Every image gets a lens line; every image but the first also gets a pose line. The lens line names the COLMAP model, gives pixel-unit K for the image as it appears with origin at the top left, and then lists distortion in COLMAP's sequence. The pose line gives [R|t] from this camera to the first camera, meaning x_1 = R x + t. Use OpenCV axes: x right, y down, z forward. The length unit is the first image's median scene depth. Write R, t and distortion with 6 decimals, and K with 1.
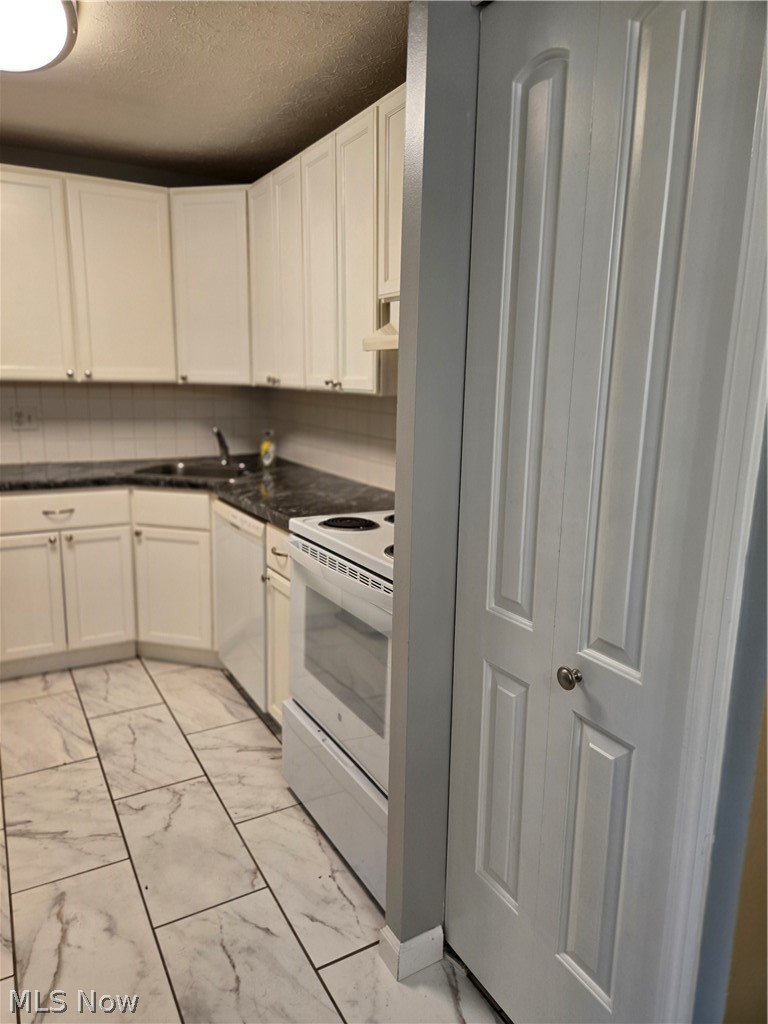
lens RADIAL K [[690.1, 0, 376.5], [0, 690.1, 510.0], [0, 0, 1]] dist [0.059712, -0.043496]
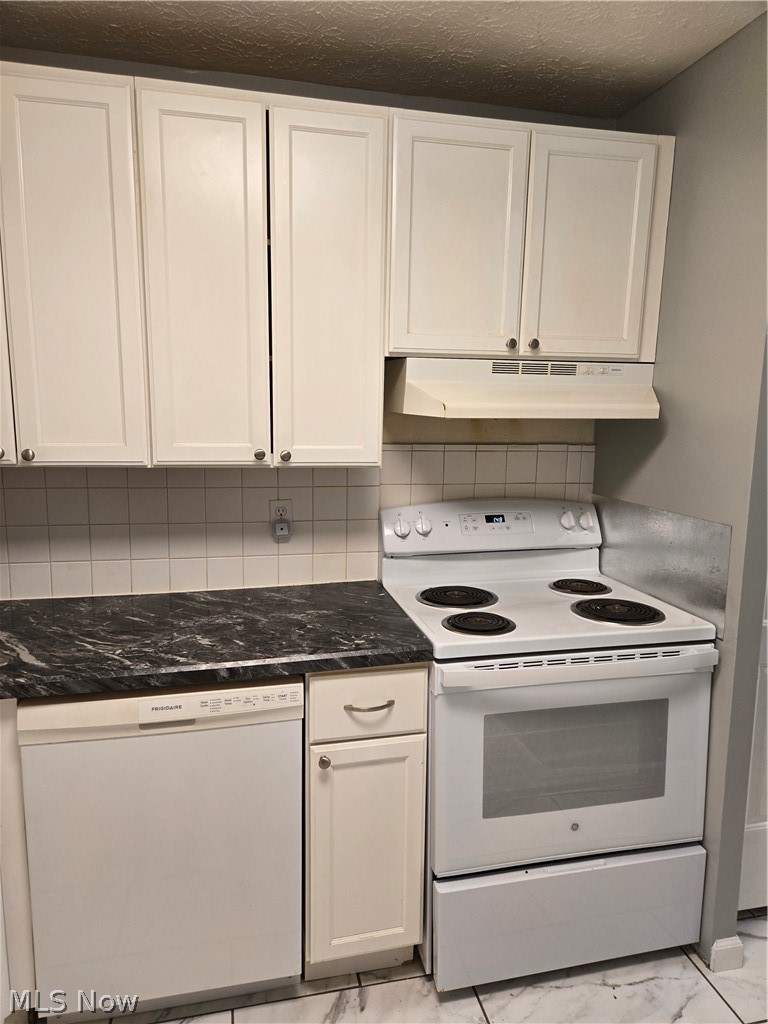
lens RADIAL K [[690.1, 0, 381.4], [0, 690.1, 507.8], [0, 0, 1]] dist [0.059712, -0.043496]
pose [[0.282566, -0.155427, 0.946572, -0.589449], [0.170700, 0.979183, 0.109825, -0.159738], [-0.943937, 0.130547, 0.303215, 0.581771]]
